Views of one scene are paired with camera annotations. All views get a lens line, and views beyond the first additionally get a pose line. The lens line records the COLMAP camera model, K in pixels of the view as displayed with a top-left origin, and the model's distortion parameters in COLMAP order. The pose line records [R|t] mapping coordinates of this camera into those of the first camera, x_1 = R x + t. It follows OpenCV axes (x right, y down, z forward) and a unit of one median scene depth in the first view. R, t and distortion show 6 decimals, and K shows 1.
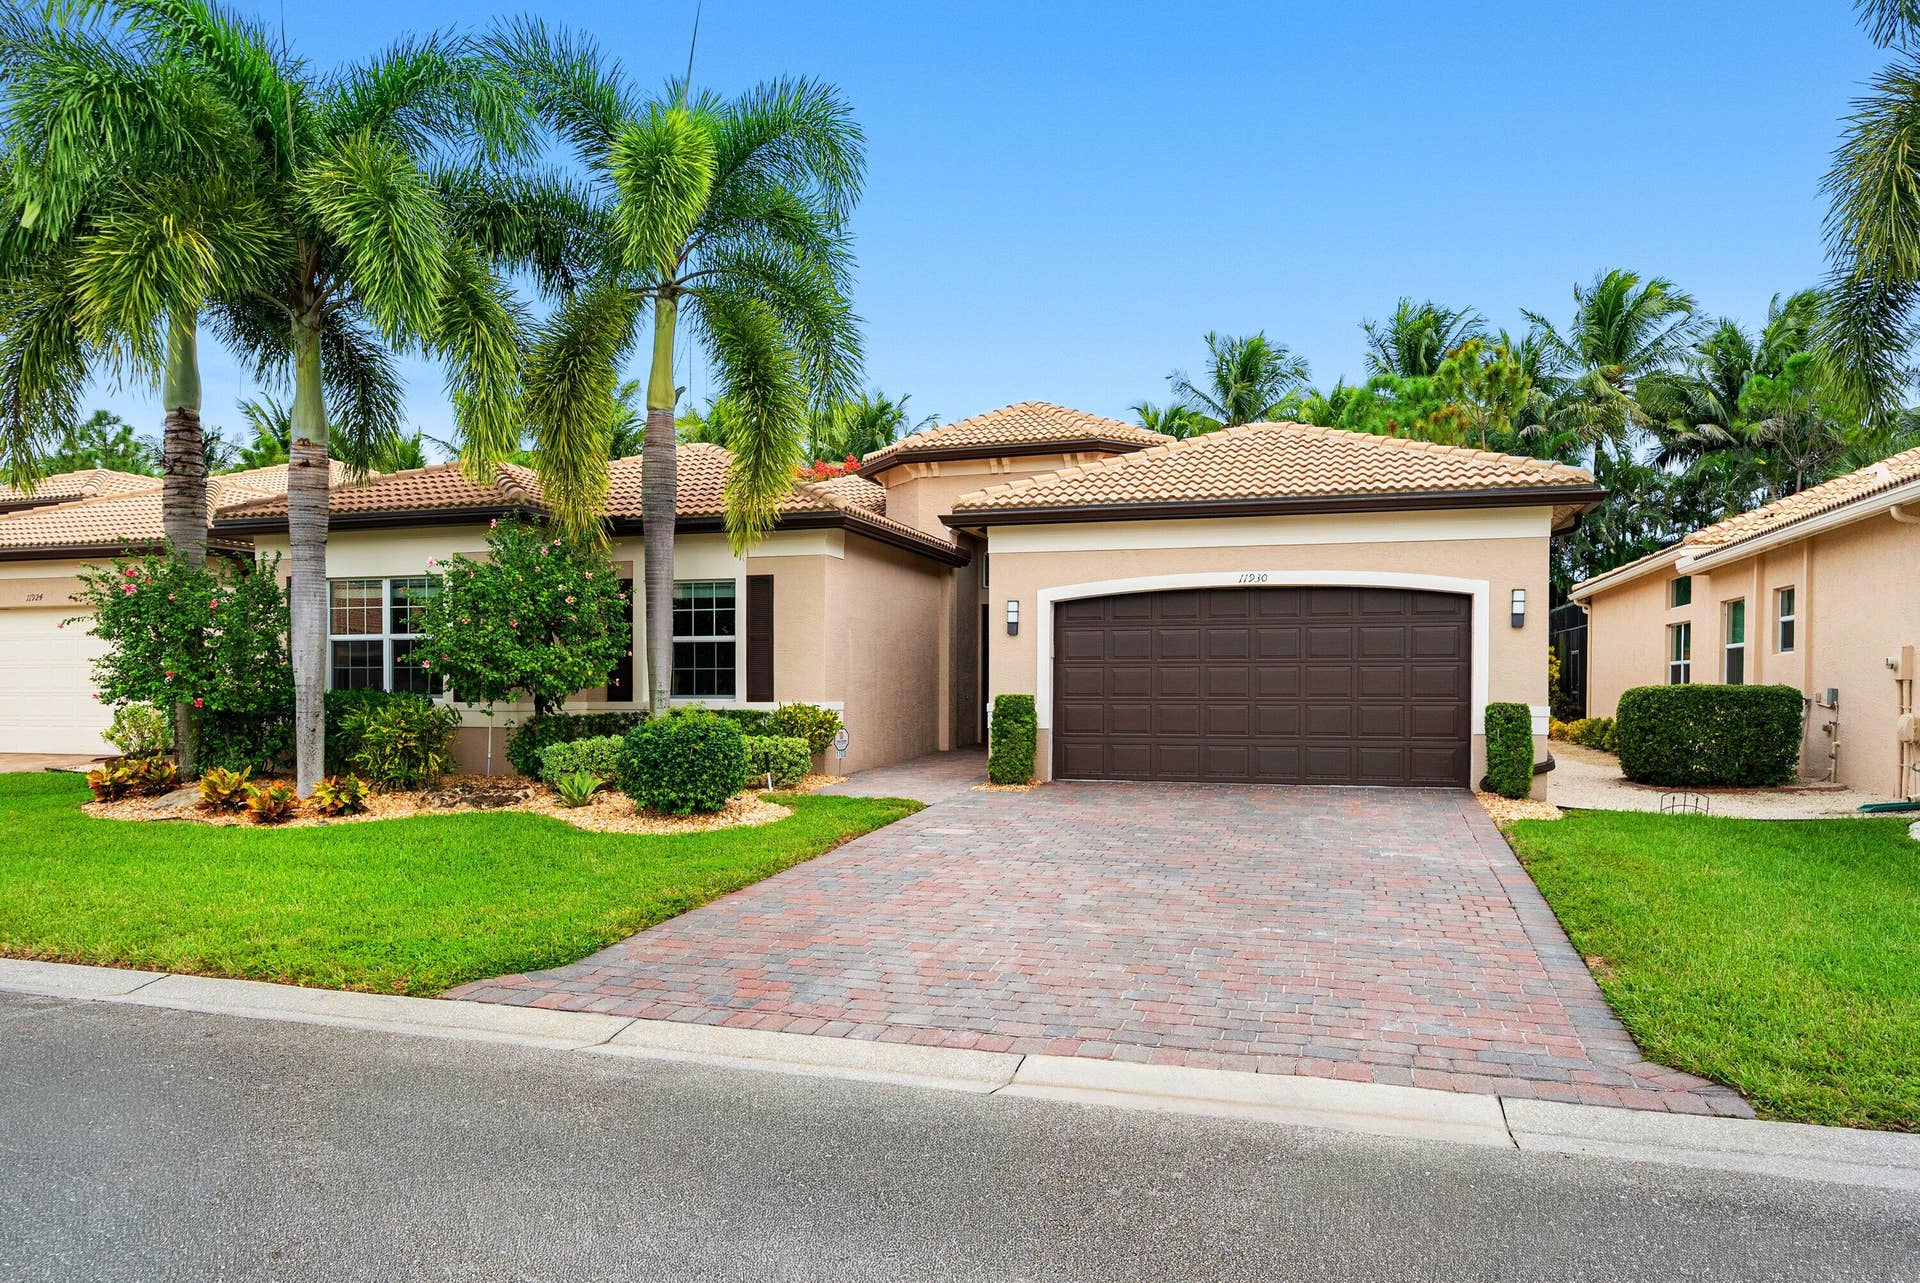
lens RADIAL K [[1415.0, 0, 963.8], [0, 1415.0, 658.3], [0, 0, 1]] dist [0.008236, -0.013754]
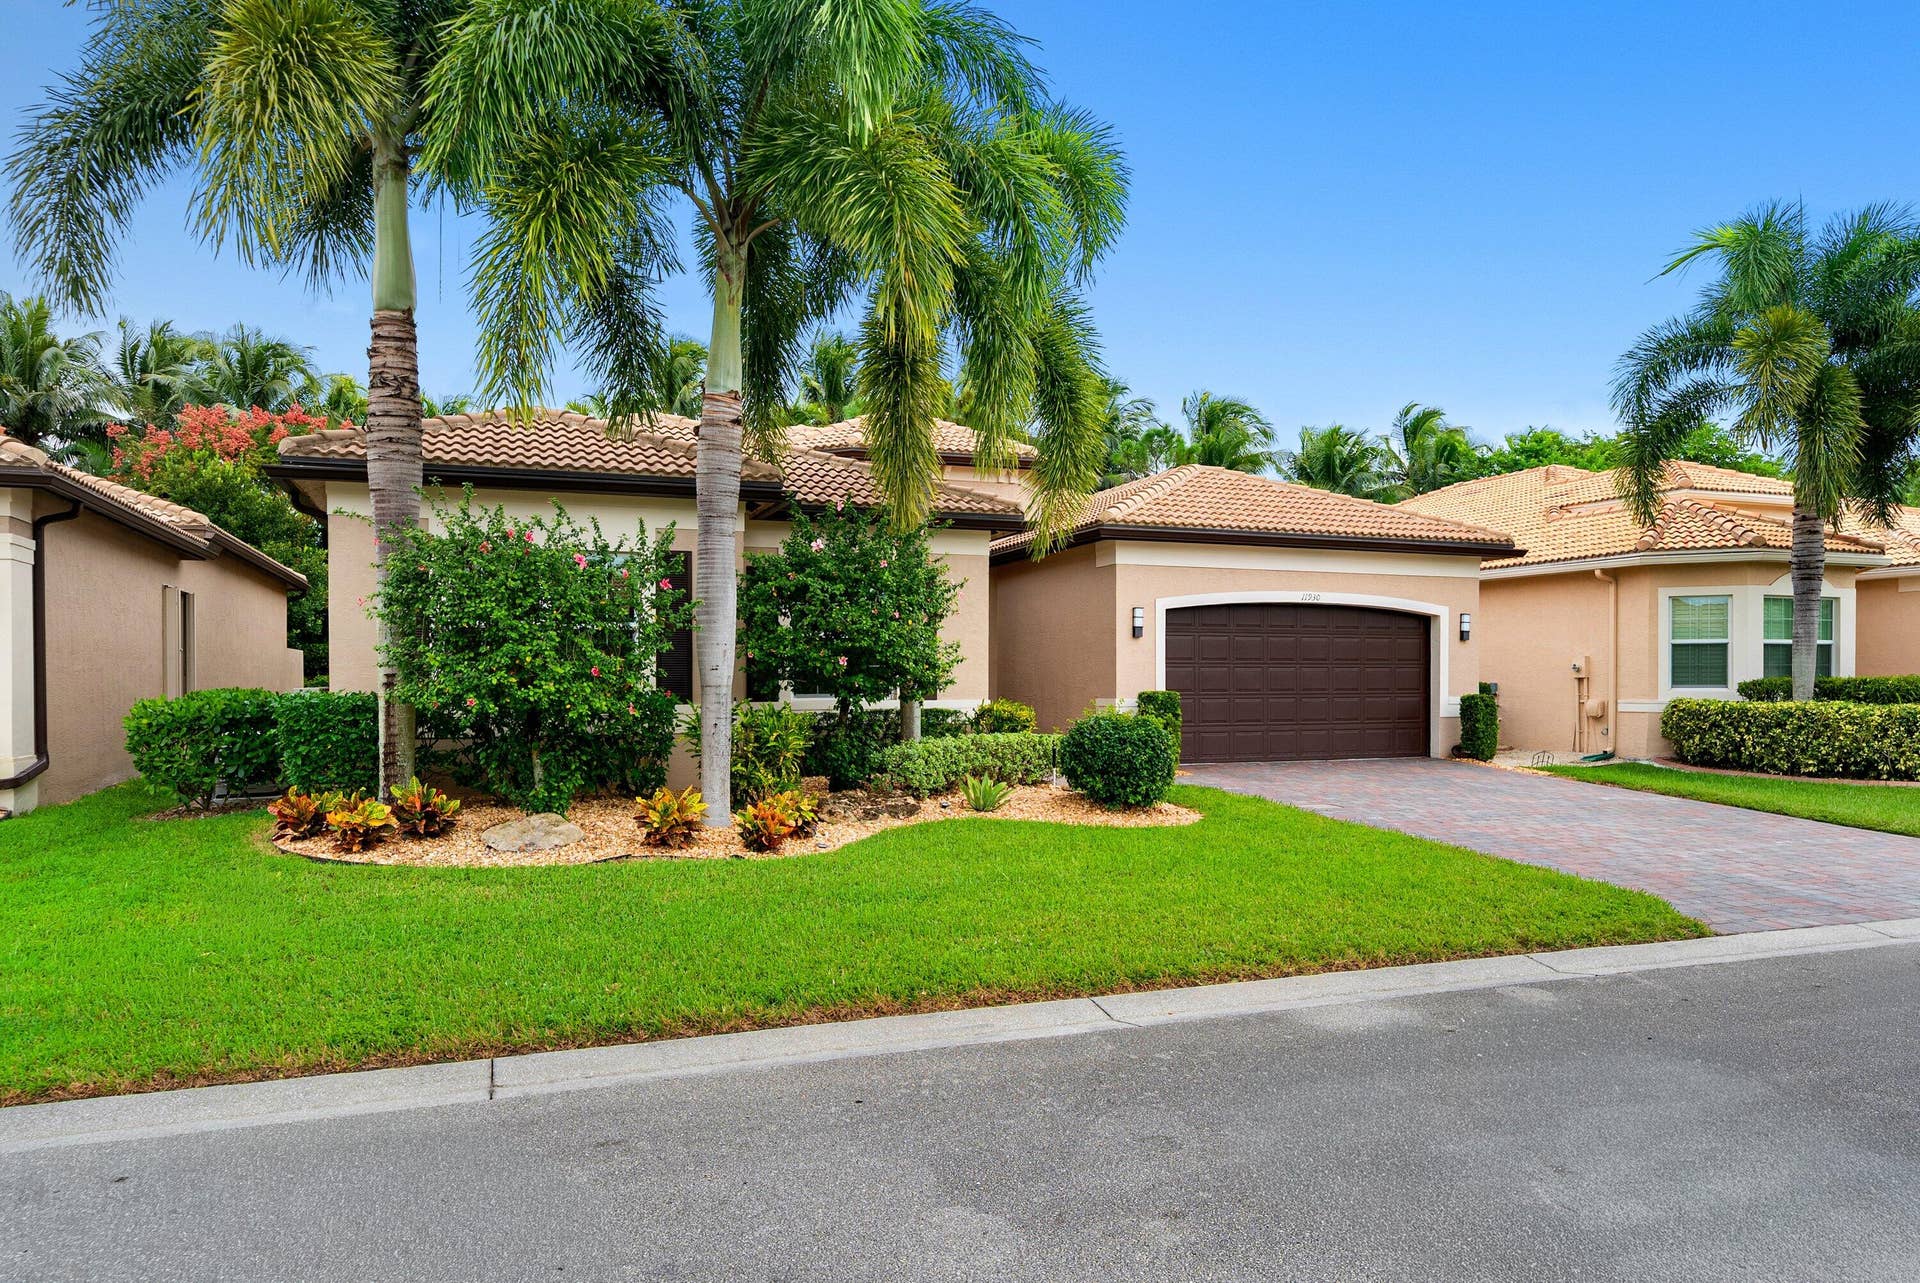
lens RADIAL K [[1415.0, 0, 945.1], [0, 1415.0, 655.1], [0, 0, 1]] dist [0.008236, -0.013754]
pose [[0.735245, 0.009857, 0.677730, -0.845984], [-0.011678, 0.999930, -0.001874, 0.001024], [-0.677701, -0.006536, 0.735309, 0.277659]]
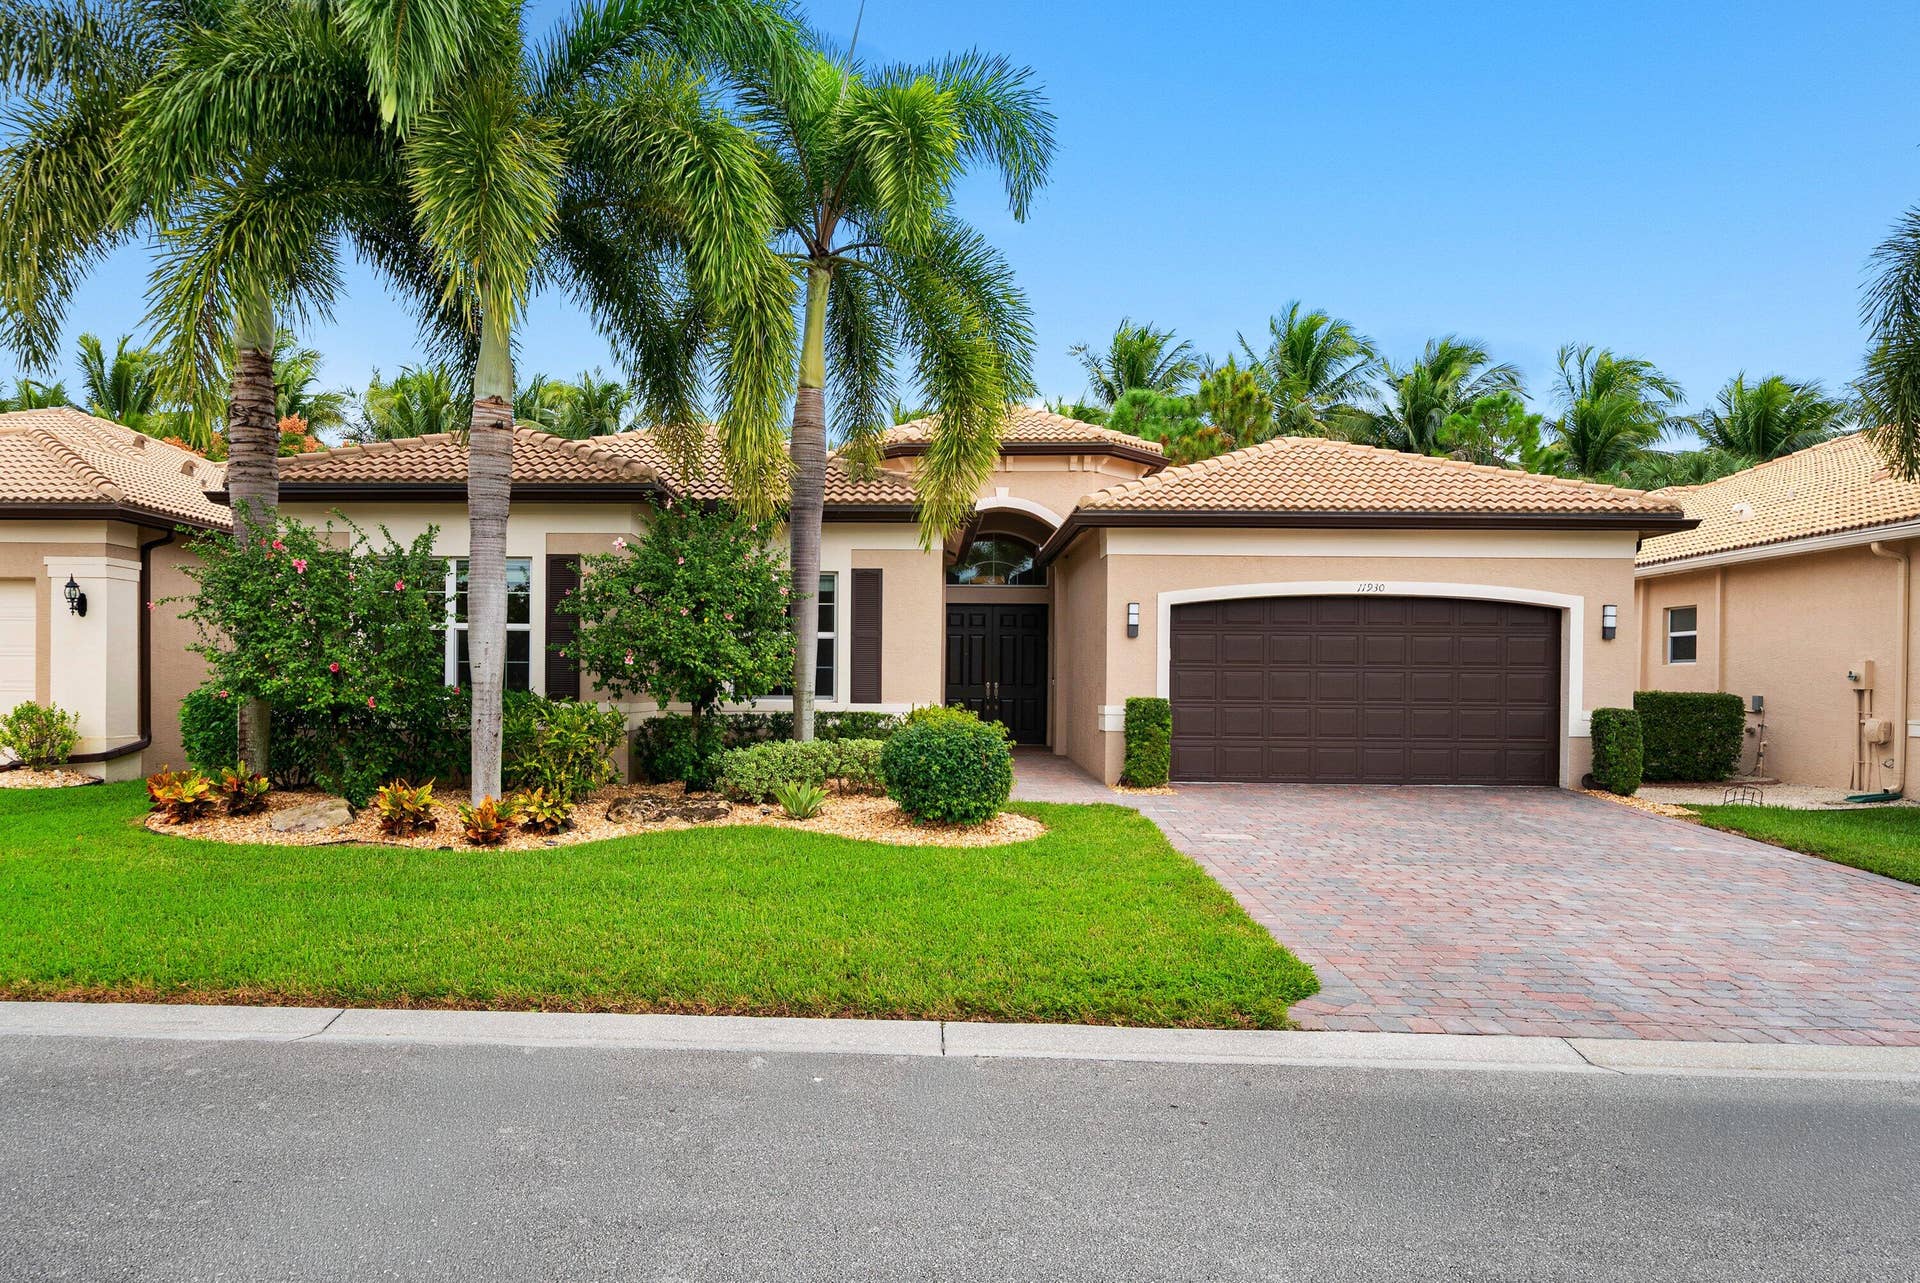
lens RADIAL K [[1415.0, 0, 1008.6], [0, 1415.0, 670.7], [0, 0, 1]] dist [0.008236, -0.013754]
pose [[0.957648, 0.011471, 0.287714, -0.336594], [-0.014266, 0.999869, 0.007620, 0.000539], [-0.287589, -0.011402, 0.957686, 0.069990]]
